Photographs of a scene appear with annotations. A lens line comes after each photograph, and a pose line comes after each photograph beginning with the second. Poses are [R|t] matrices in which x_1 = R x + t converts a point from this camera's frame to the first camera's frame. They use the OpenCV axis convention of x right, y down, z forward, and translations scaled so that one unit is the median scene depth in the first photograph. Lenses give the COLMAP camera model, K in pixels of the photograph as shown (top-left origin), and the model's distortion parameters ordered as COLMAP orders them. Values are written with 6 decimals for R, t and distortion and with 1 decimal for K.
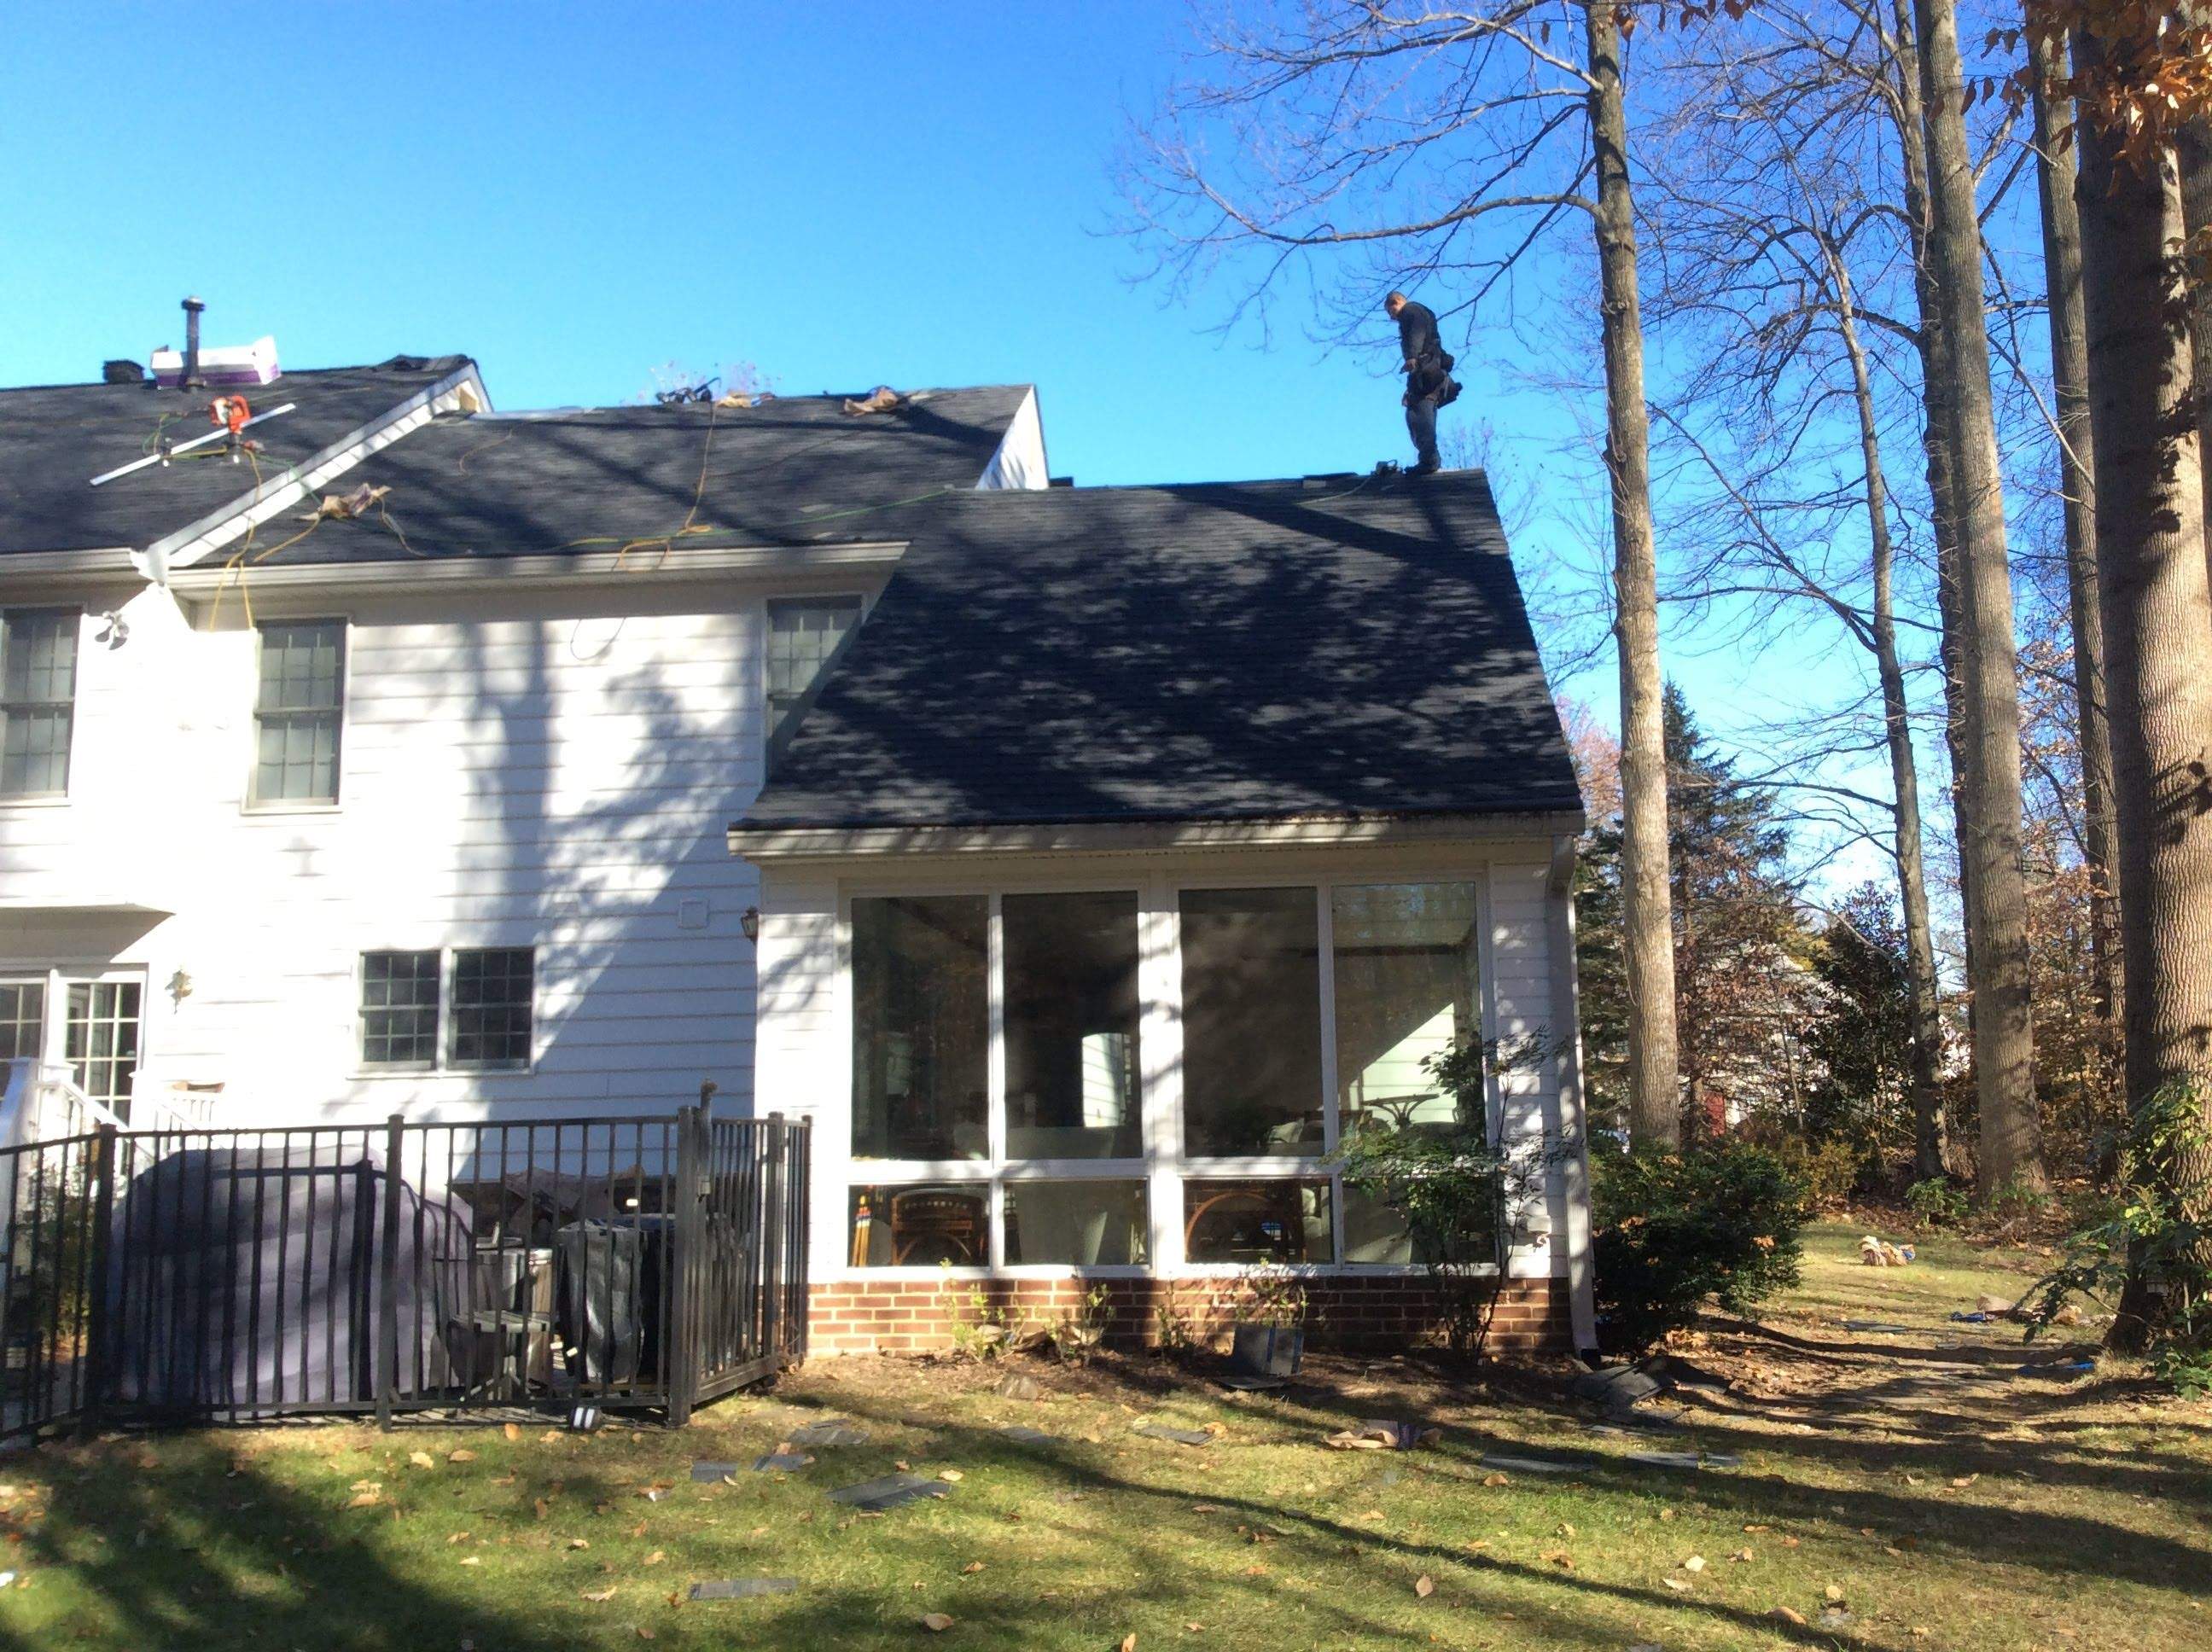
lens RADIAL K [[2062.2, 0, 1106.0], [0, 2062.2, 826.0], [0, 0, 1]] dist [0.115344, -0.322932]
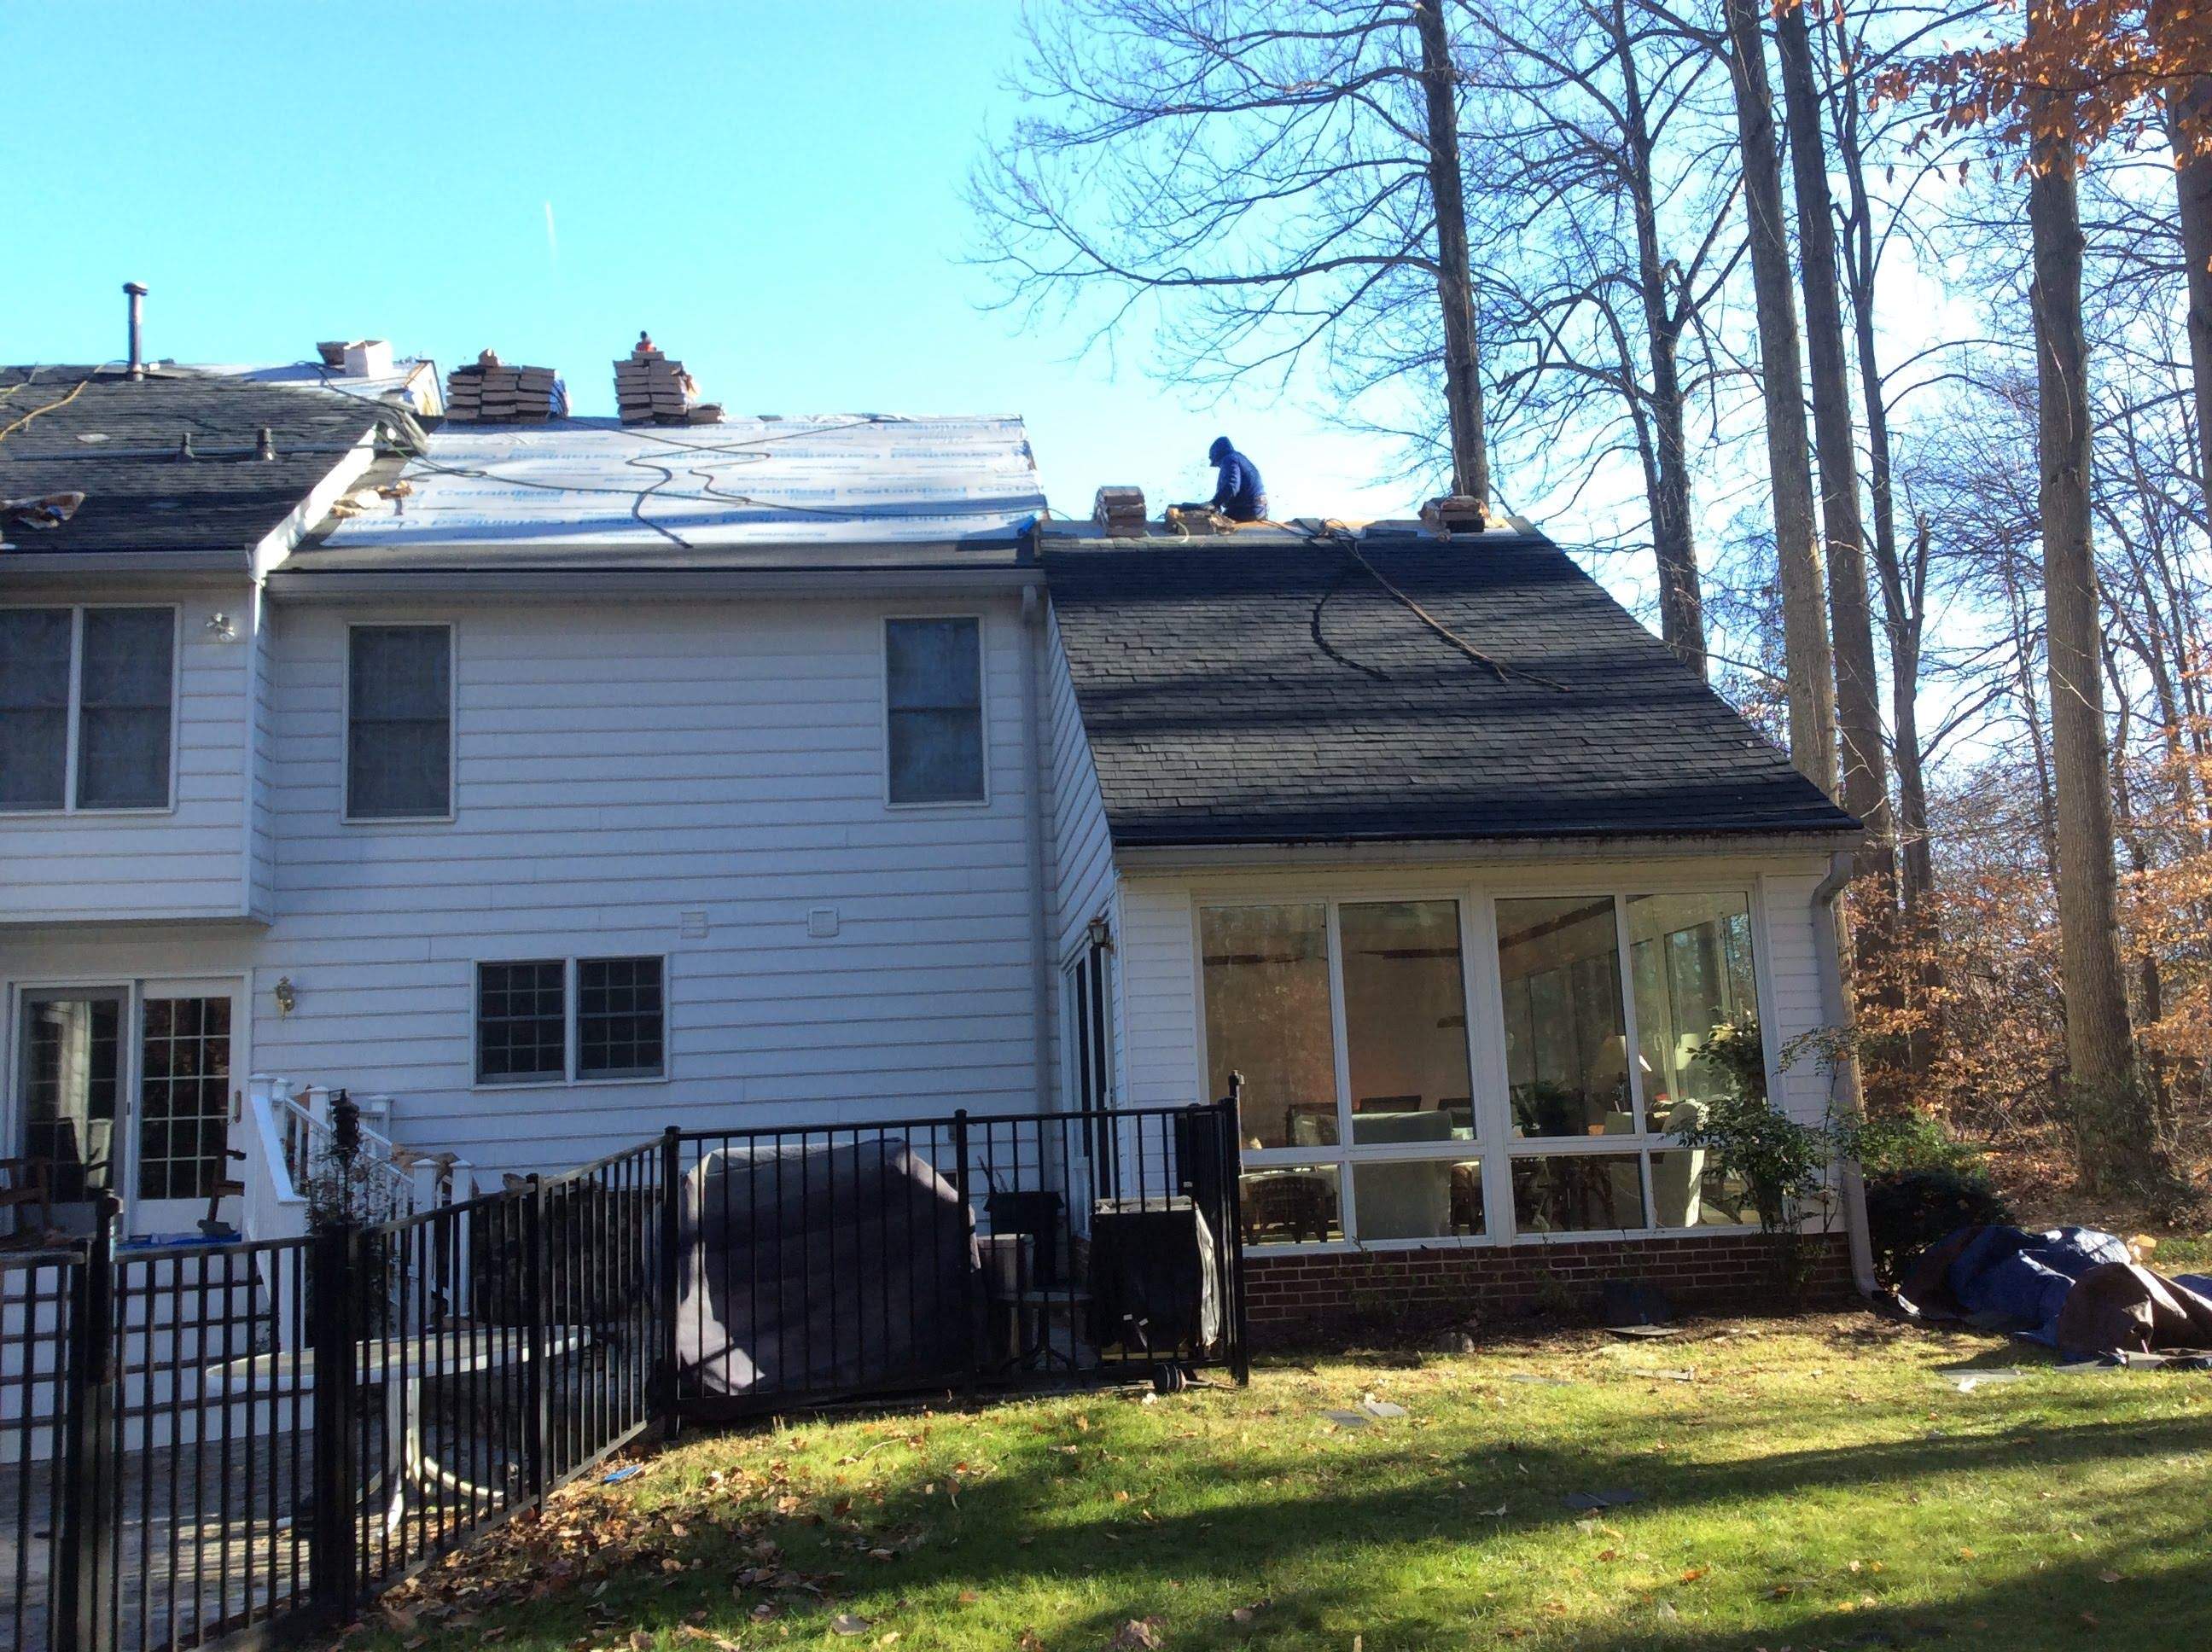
lens RADIAL K [[2047.5, 0, 1106.0], [0, 2047.5, 826.0], [0, 0, 1]] dist [0.119168, -0.301133]
pose [[0.978041, 0.004455, 0.208363, -0.254125], [-0.003848, 0.999987, -0.003317, -0.003164], [-0.208375, 0.002442, 0.978046, -0.028060]]
